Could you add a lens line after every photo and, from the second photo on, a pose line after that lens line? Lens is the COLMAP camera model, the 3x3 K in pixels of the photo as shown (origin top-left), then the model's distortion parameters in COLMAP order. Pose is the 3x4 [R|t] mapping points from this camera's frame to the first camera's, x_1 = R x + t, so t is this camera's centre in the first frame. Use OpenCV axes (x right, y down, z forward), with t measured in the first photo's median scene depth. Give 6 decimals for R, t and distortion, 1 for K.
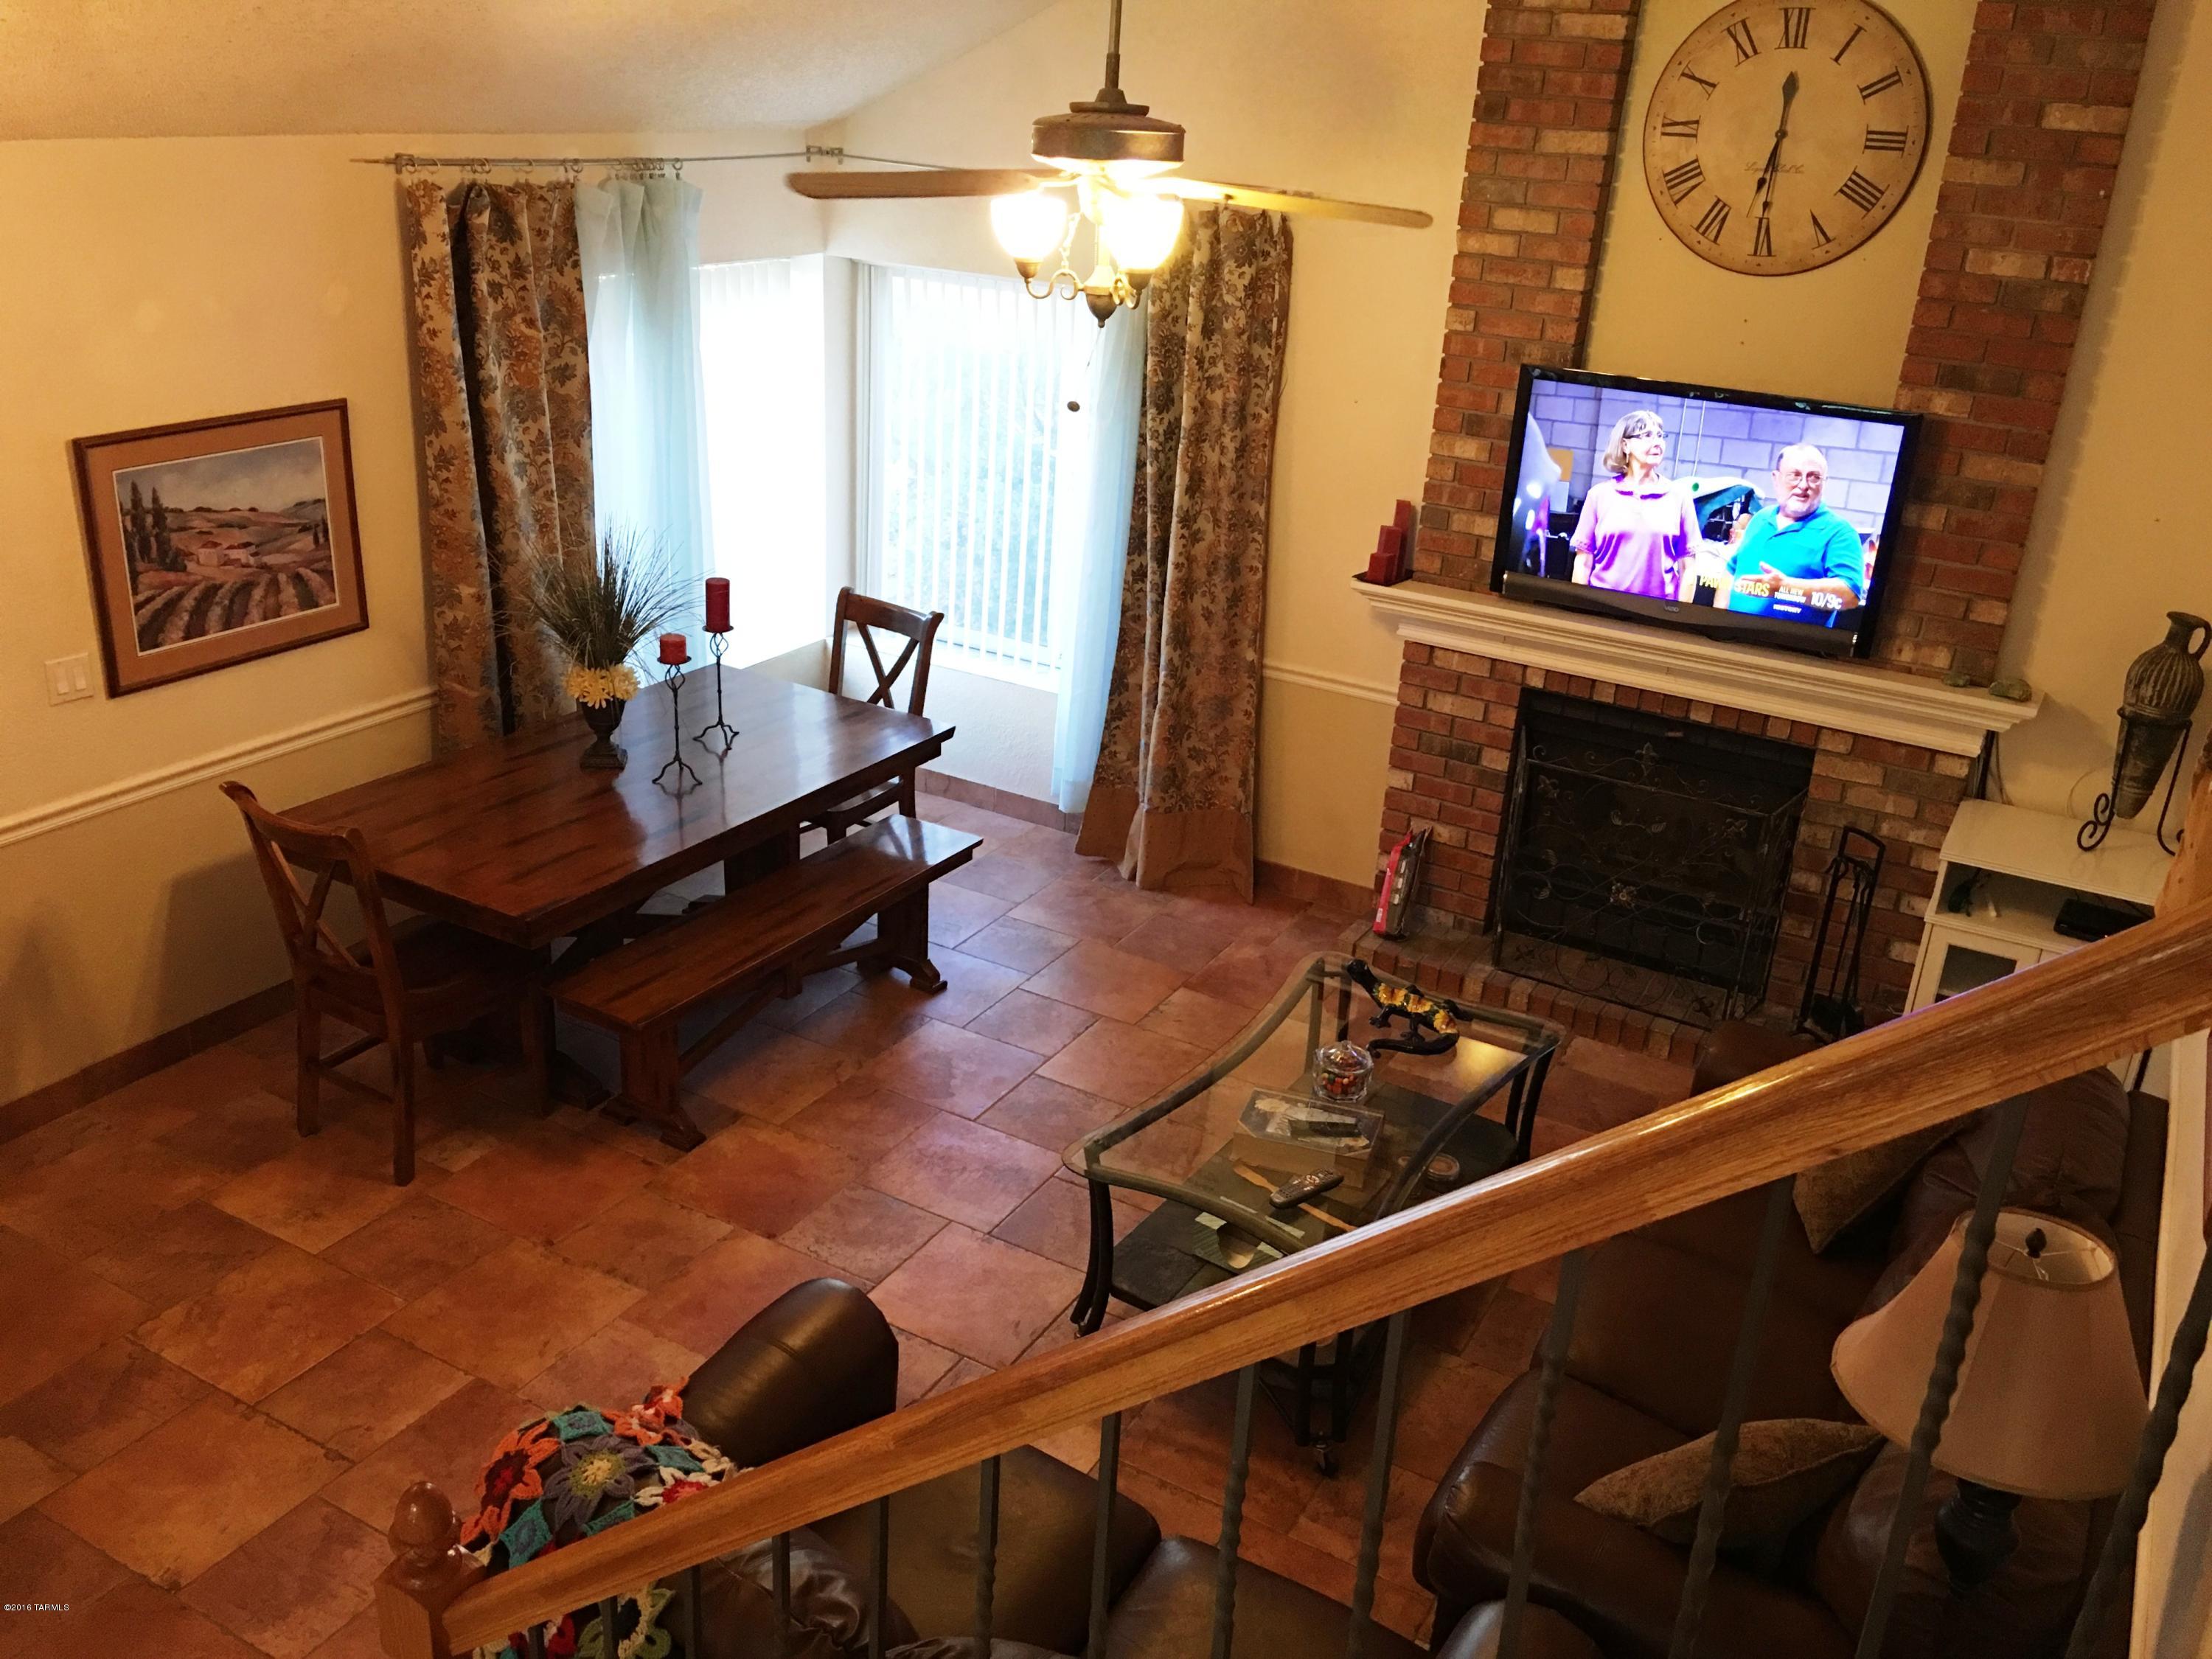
lens RADIAL K [[1846.7, 0, 1106.0], [0, 1846.7, 829.5], [0, 0, 1]] dist [0.087273, -0.141677]
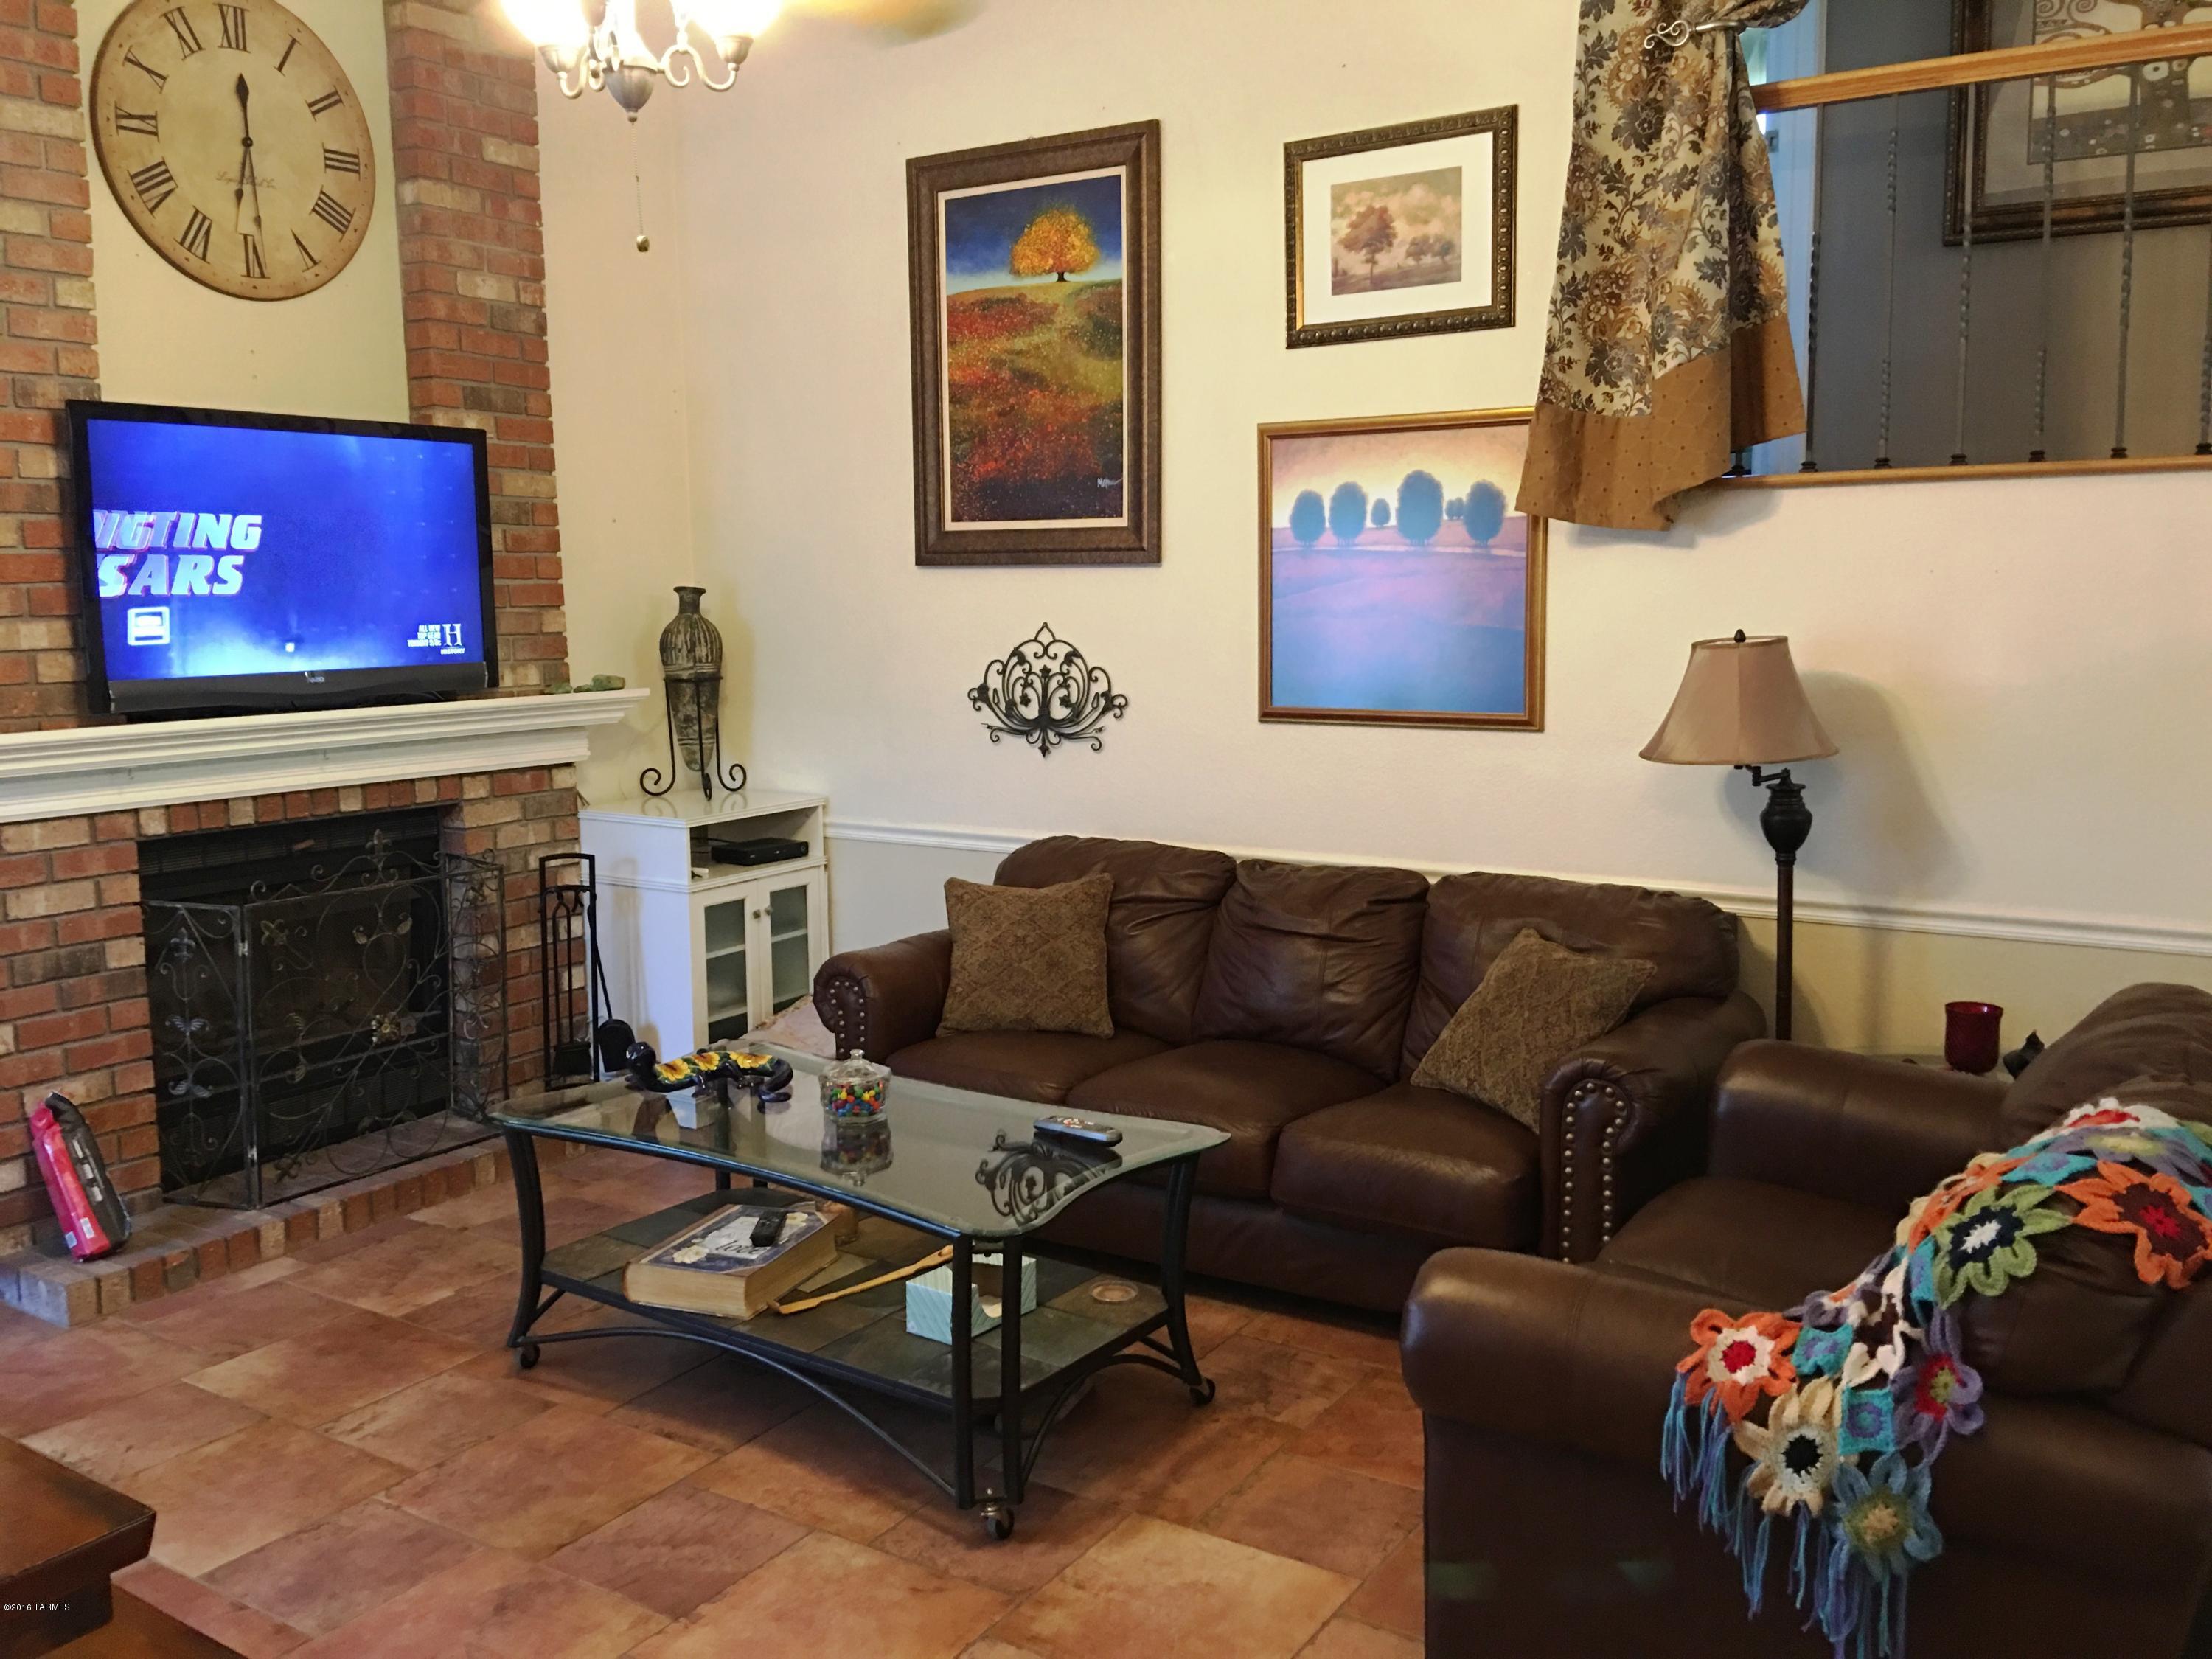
lens RADIAL K [[1846.7, 0, 1106.0], [0, 1846.7, 829.5], [0, 0, 1]] dist [0.087273, -0.141677]
pose [[0.054374, -0.191267, 0.980031, -0.552372], [0.398287, 0.904178, 0.154365, -0.048694], [-0.915648, 0.381940, 0.125343, 0.633067]]
